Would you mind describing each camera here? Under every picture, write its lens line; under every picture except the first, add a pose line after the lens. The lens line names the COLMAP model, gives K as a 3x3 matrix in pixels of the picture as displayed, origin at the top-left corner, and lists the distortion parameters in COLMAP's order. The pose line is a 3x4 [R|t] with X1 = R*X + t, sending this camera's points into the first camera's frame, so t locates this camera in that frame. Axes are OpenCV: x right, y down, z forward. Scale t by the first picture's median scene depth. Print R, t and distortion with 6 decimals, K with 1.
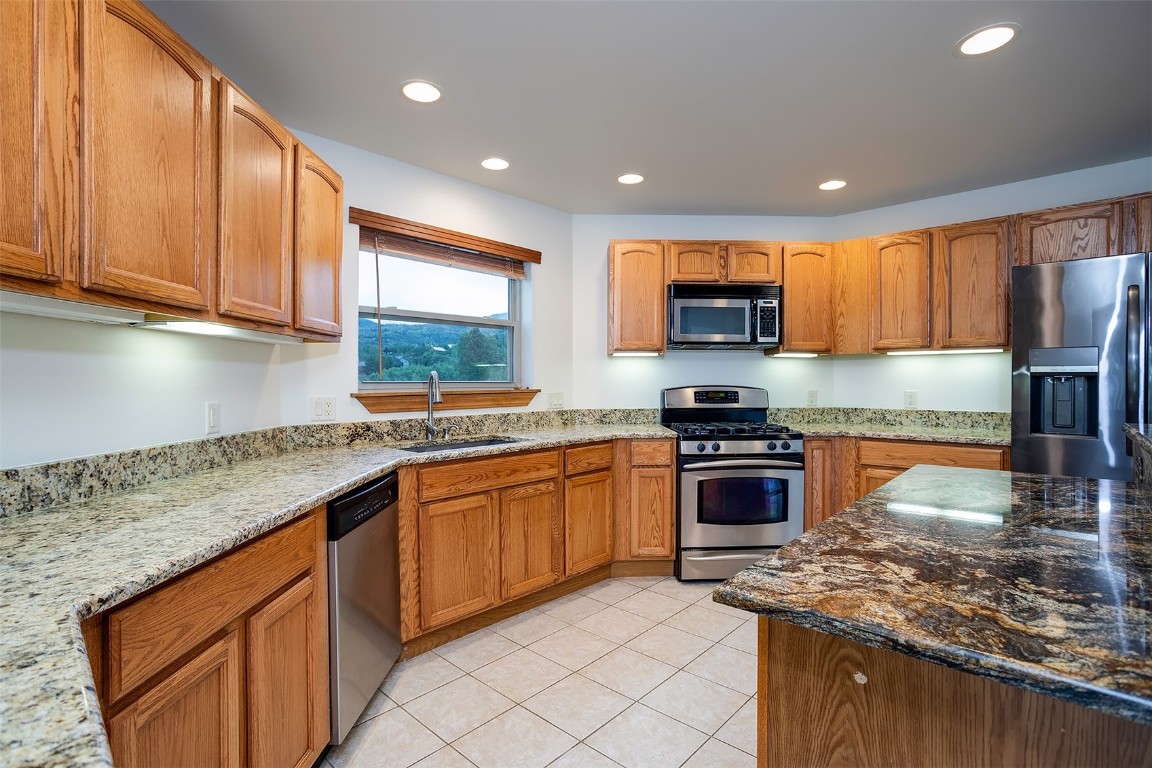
lens RADIAL K [[544.4, 0, 575.8], [0, 544.4, 387.3], [0, 0, 1]] dist [-0.016094, 0.002751]
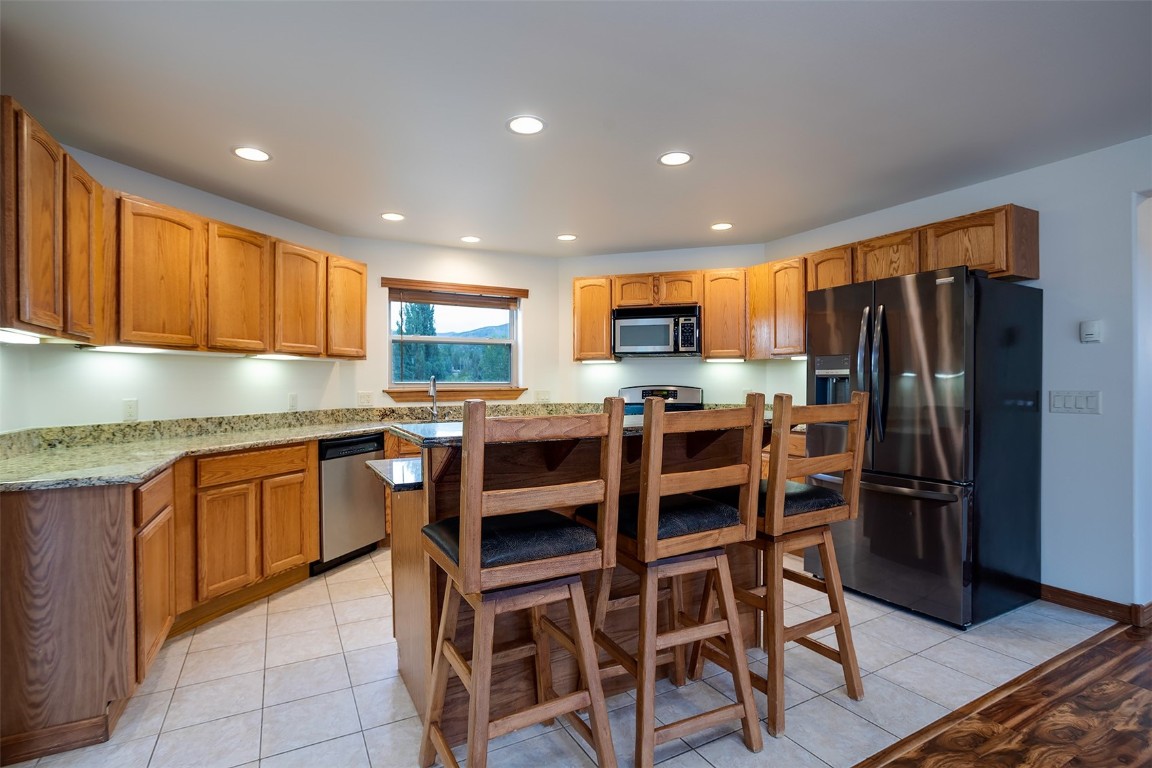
lens RADIAL K [[544.4, 0, 570.5], [0, 544.4, 386.0], [0, 0, 1]] dist [-0.016094, 0.002751]
pose [[0.945668, -0.000252, -0.325133, 0.508411], [-0.001145, 0.999991, -0.004107, 0.004111], [0.325132, 0.004256, 0.945659, -0.290070]]
